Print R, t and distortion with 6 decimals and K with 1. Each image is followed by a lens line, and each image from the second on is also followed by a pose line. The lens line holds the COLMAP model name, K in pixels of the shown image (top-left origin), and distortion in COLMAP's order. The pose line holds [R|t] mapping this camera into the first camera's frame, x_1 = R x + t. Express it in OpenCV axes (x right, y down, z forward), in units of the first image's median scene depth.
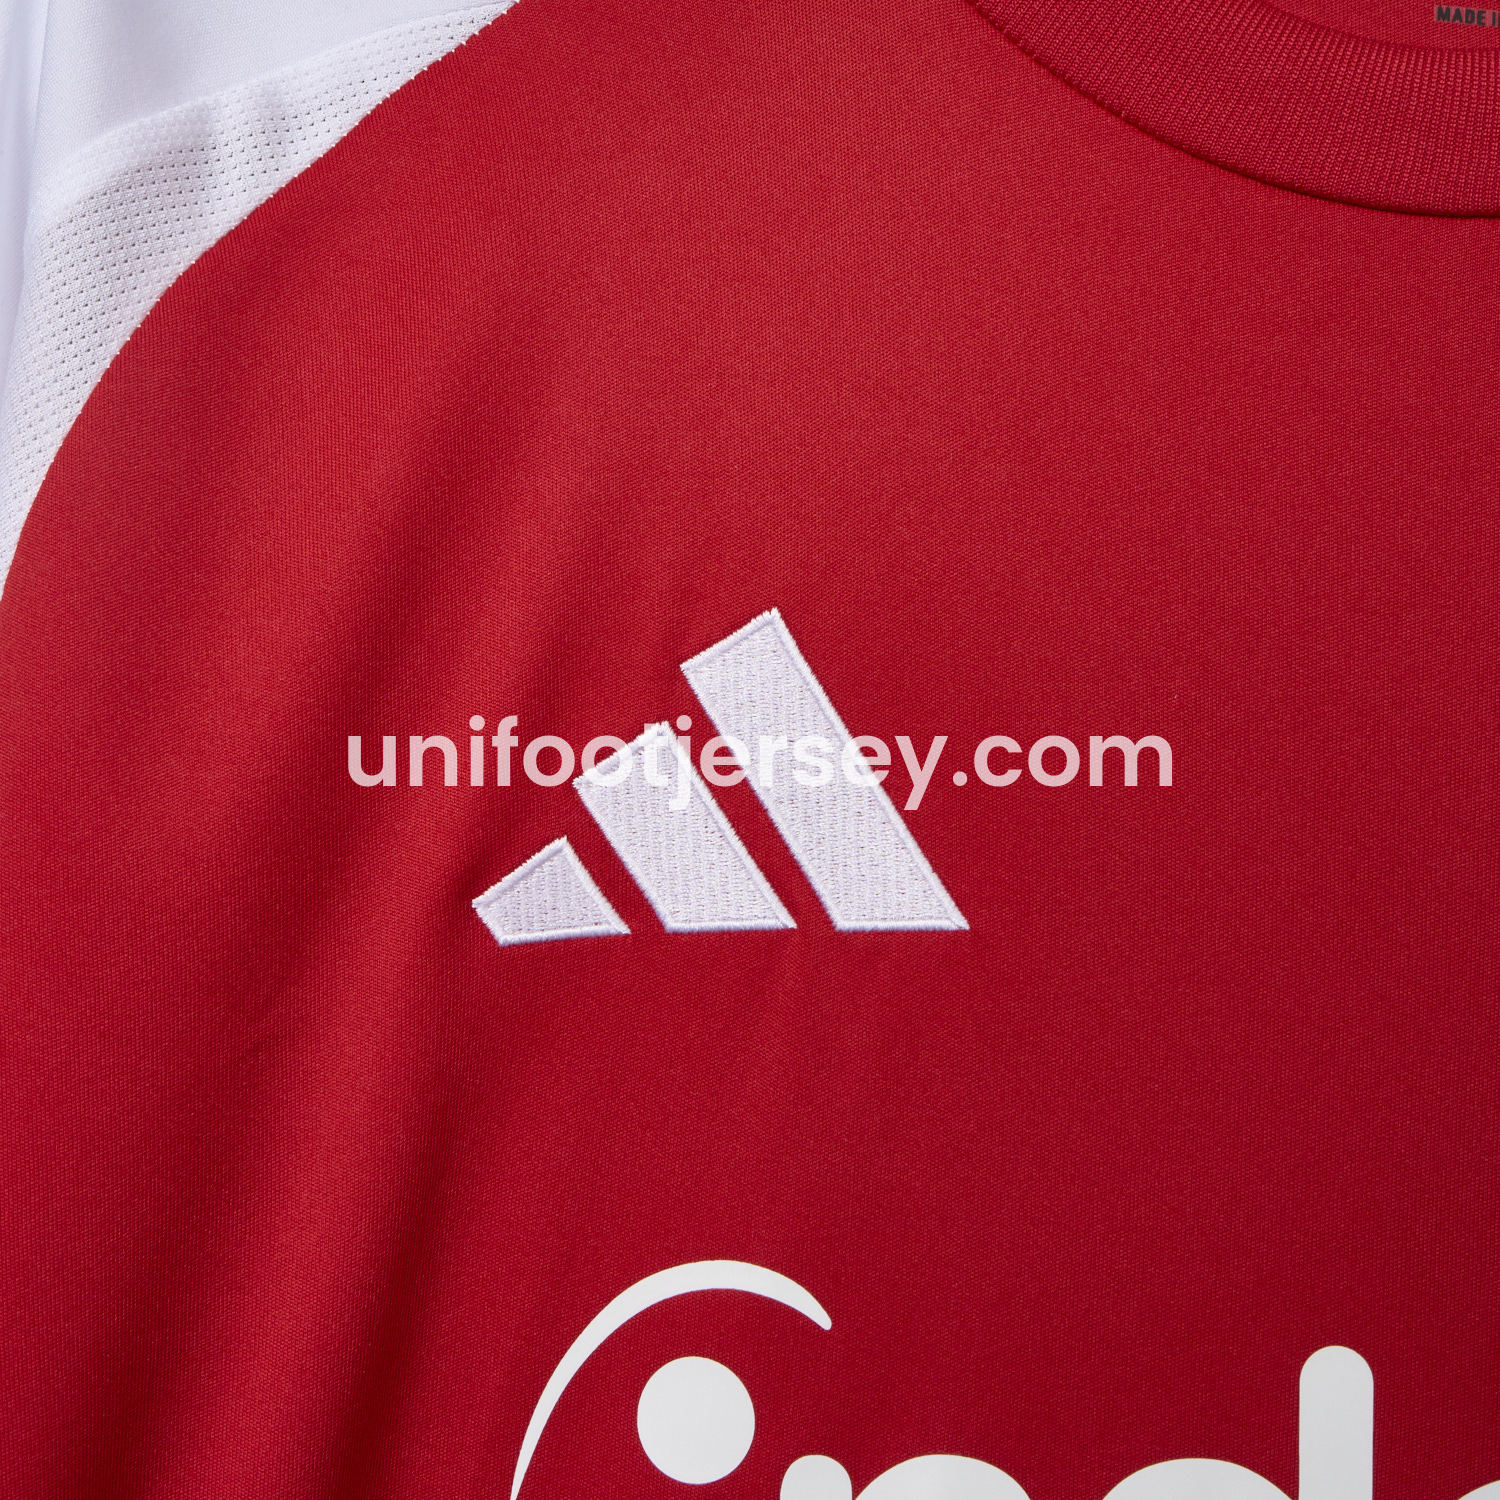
lens RADIAL K [[3557.1, 0, 747.7], [0, 3557.1, 765.3], [0, 0, 1]] dist [-0.032919, 0.000000]
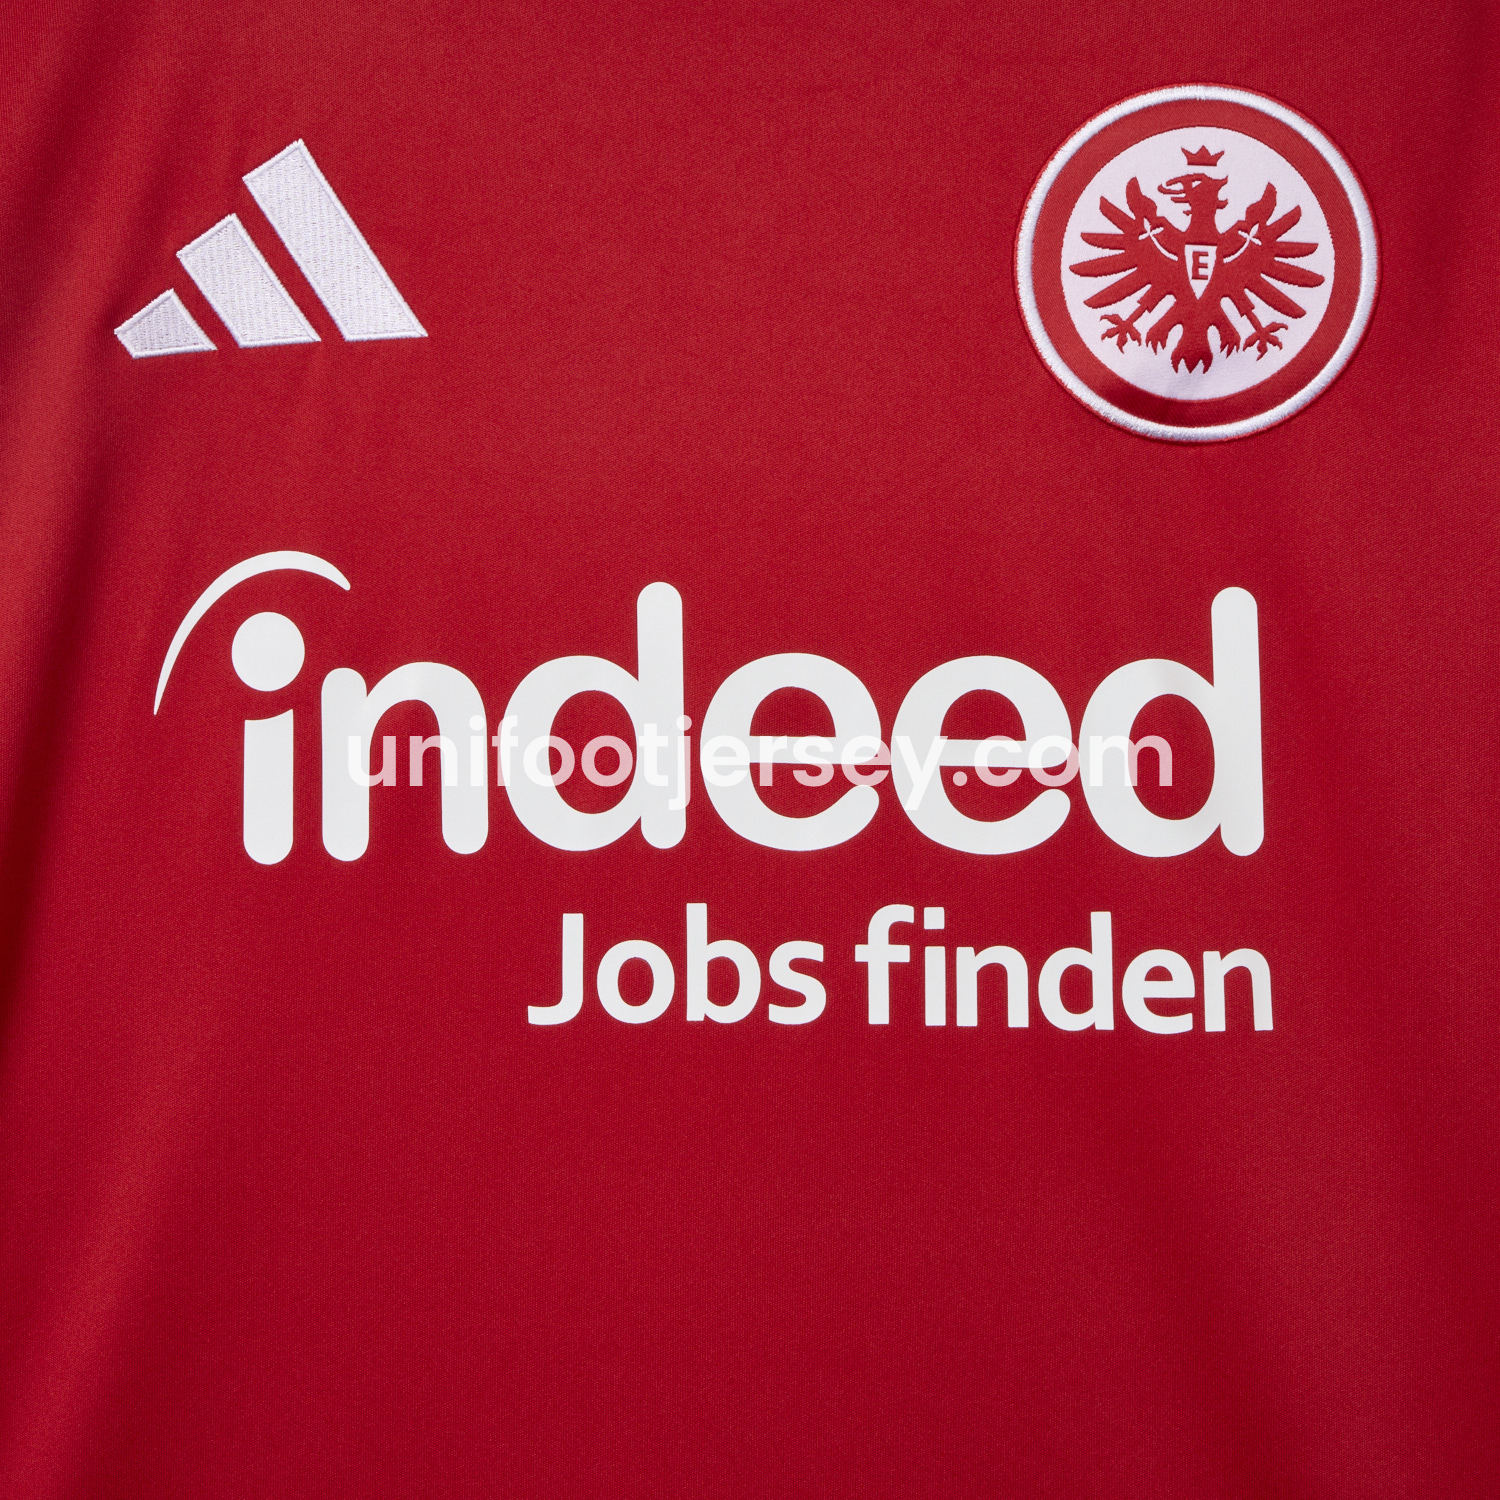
lens RADIAL K [[3557.1, 0, 706.8], [0, 3557.1, 698.3], [0, 0, 1]] dist [-0.032919, 0.000000]
pose [[0.997497, -0.035080, 0.061386, 0.081895], [0.030845, 0.997165, 0.068629, 0.100449], [-0.063619, -0.066564, 0.995752, -0.594962]]
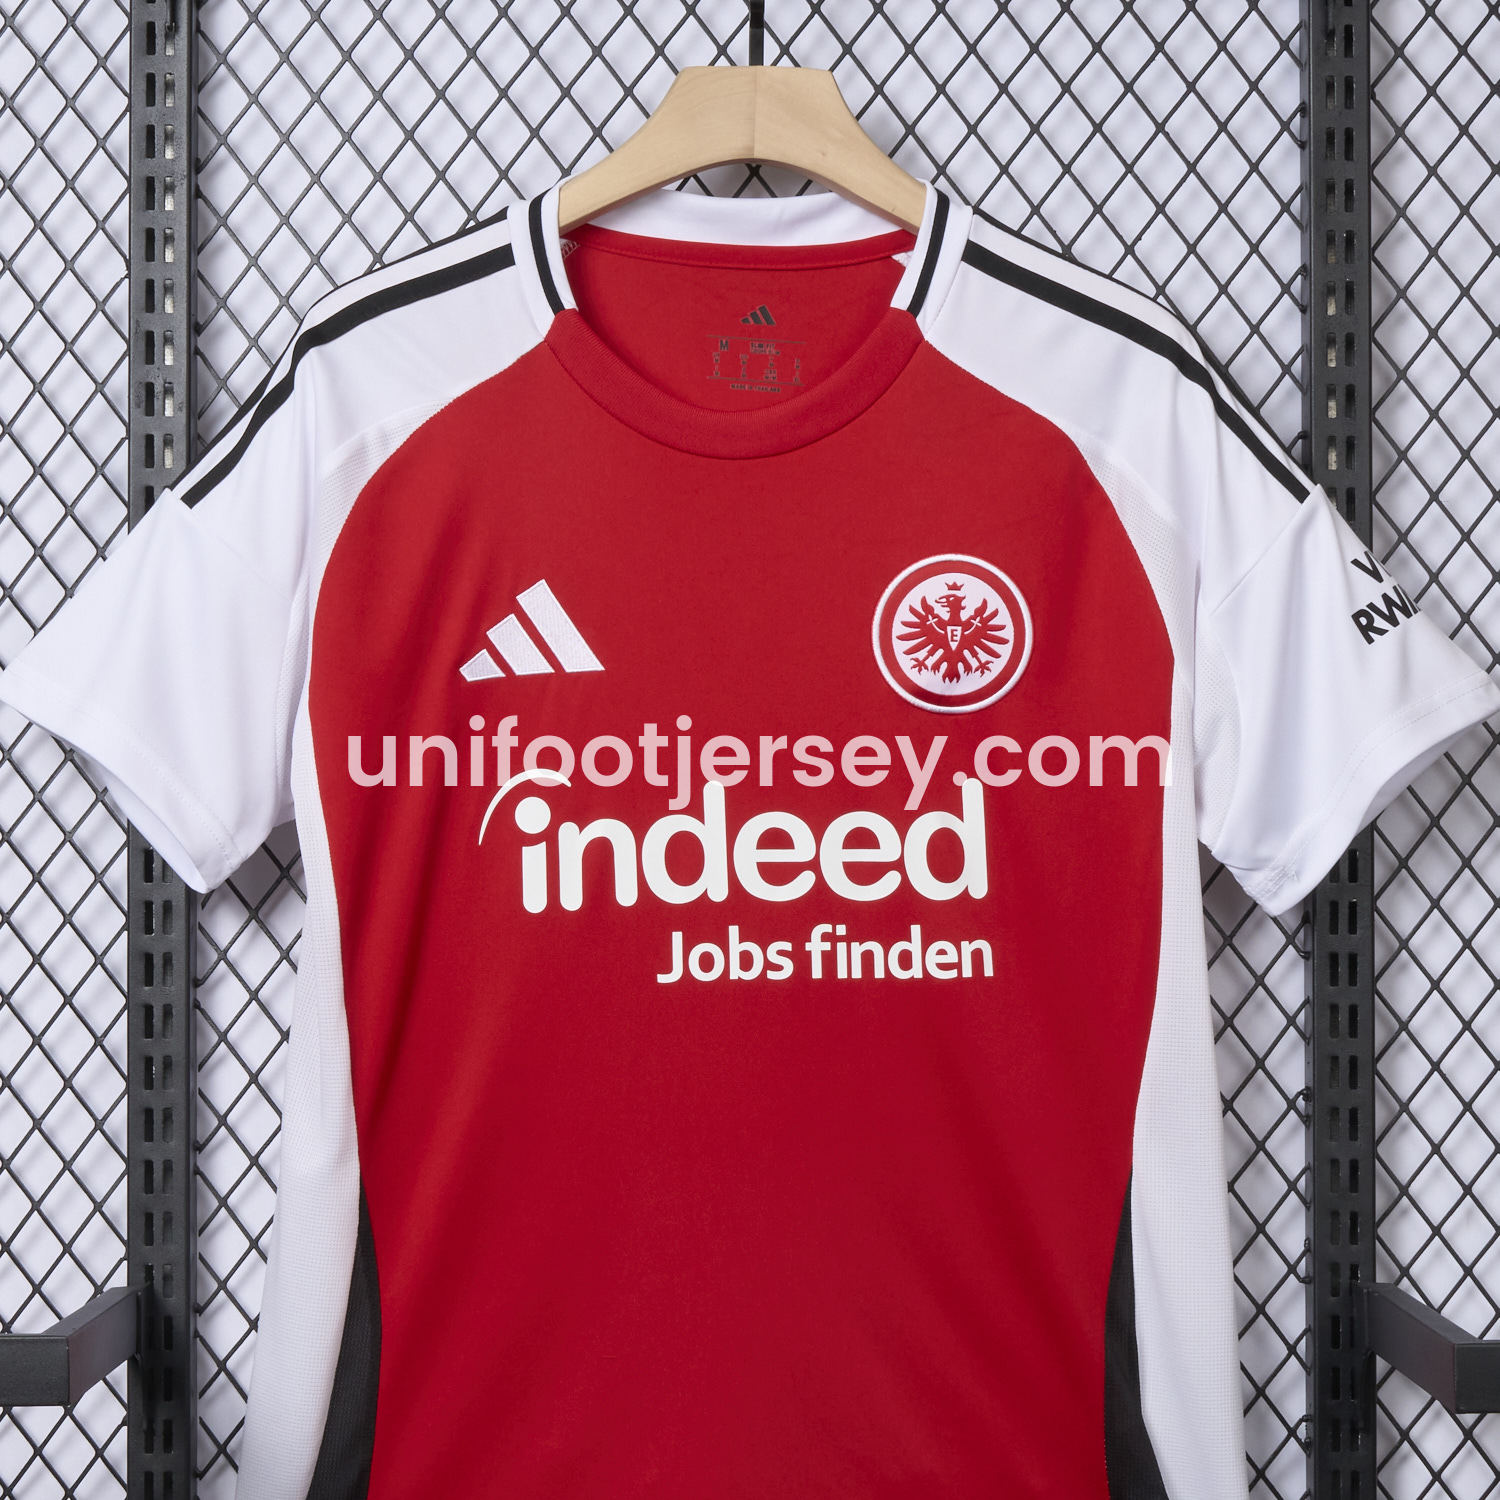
lens RADIAL K [[3557.1, 0, 759.2], [0, 3557.1, 756.2], [0, 0, 1]] dist [-0.032919, 0.000000]
pose [[0.990644, -0.053112, 0.125714, -0.226637], [0.045523, 0.997007, 0.062487, -0.079105], [-0.128657, -0.056180, 0.990097, -2.434497]]
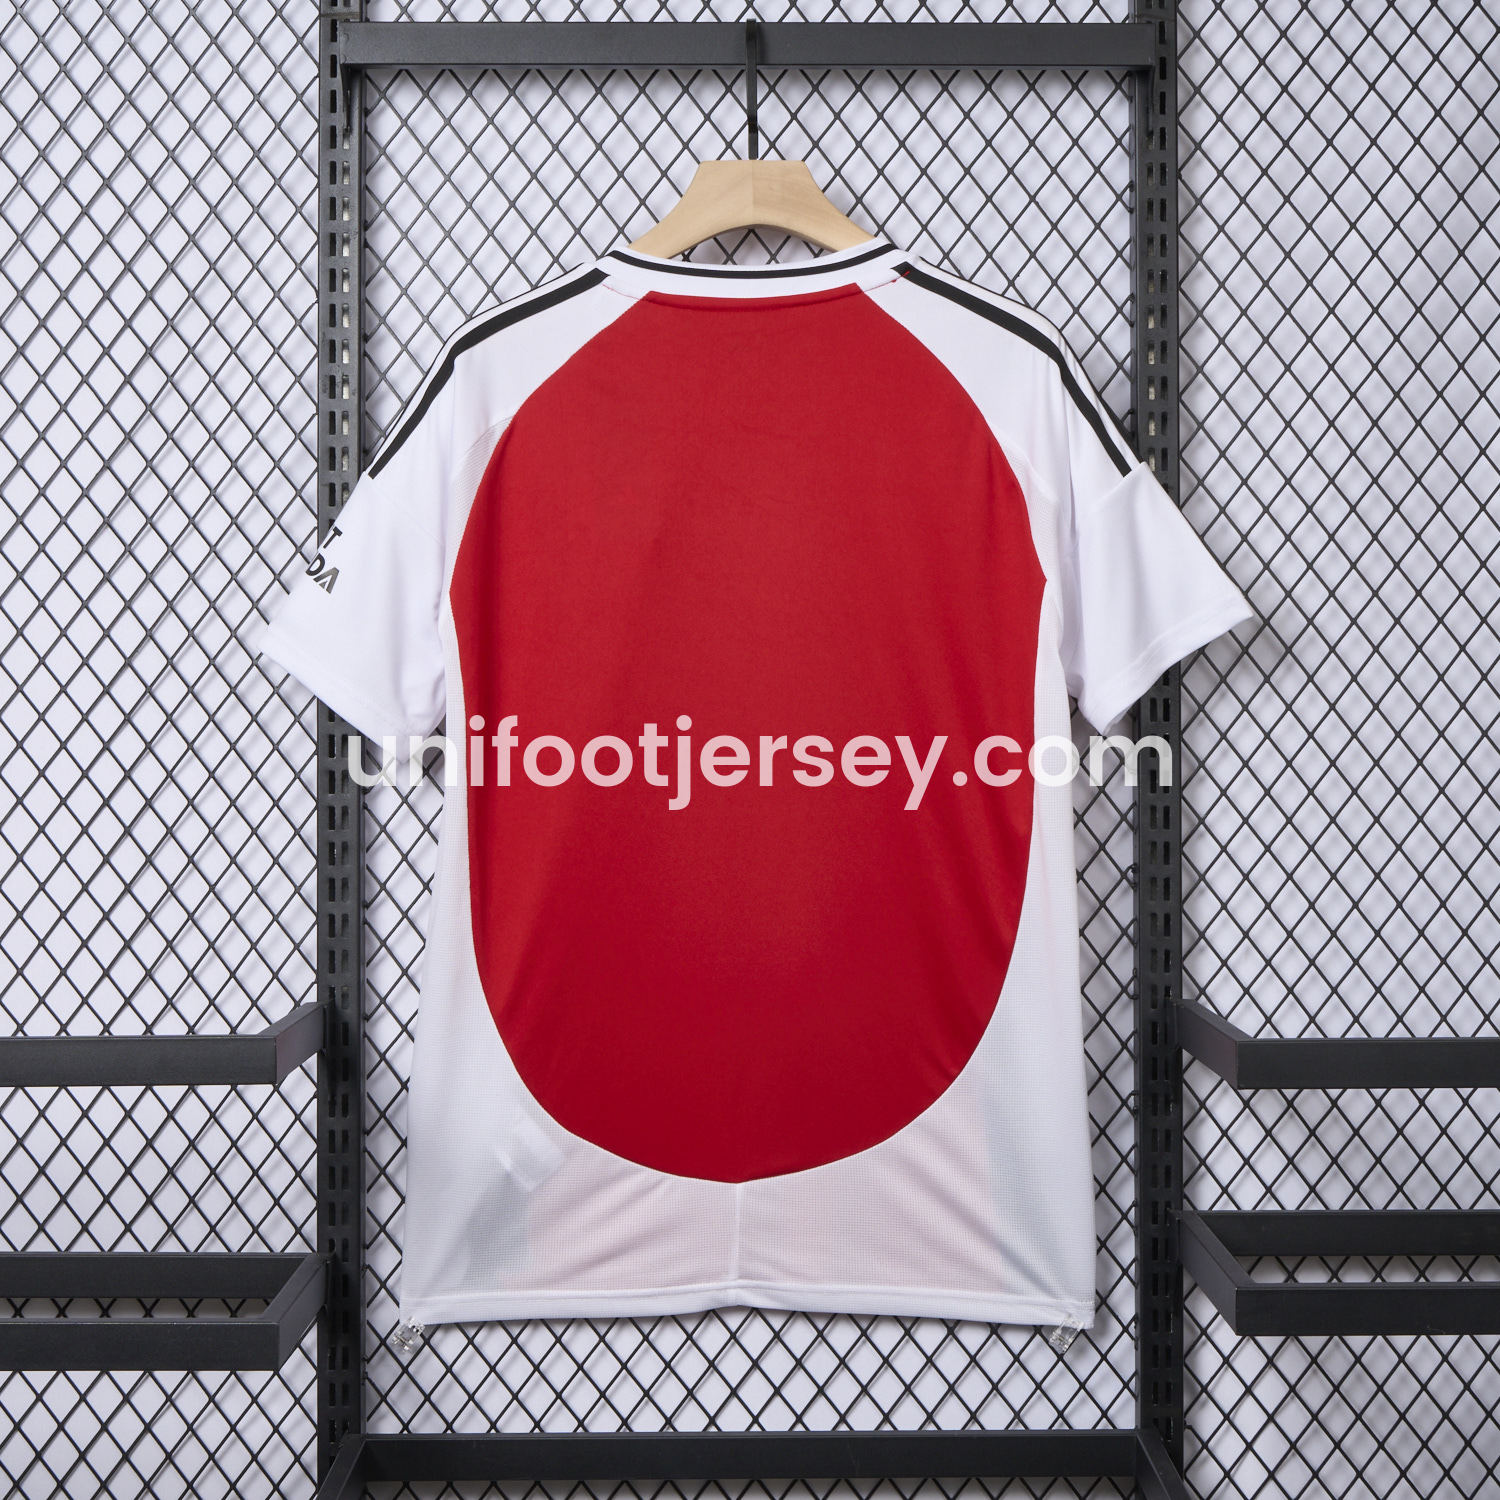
lens RADIAL K [[3557.1, 0, 747.5], [0, 3557.1, 753.3], [0, 0, 1]] dist [-0.032919, 0.000000]
pose [[0.991037, -0.053281, 0.122504, -0.431972], [0.045976, 0.997035, 0.061702, -0.001163], [-0.125428, -0.055517, 0.990548, -4.038155]]
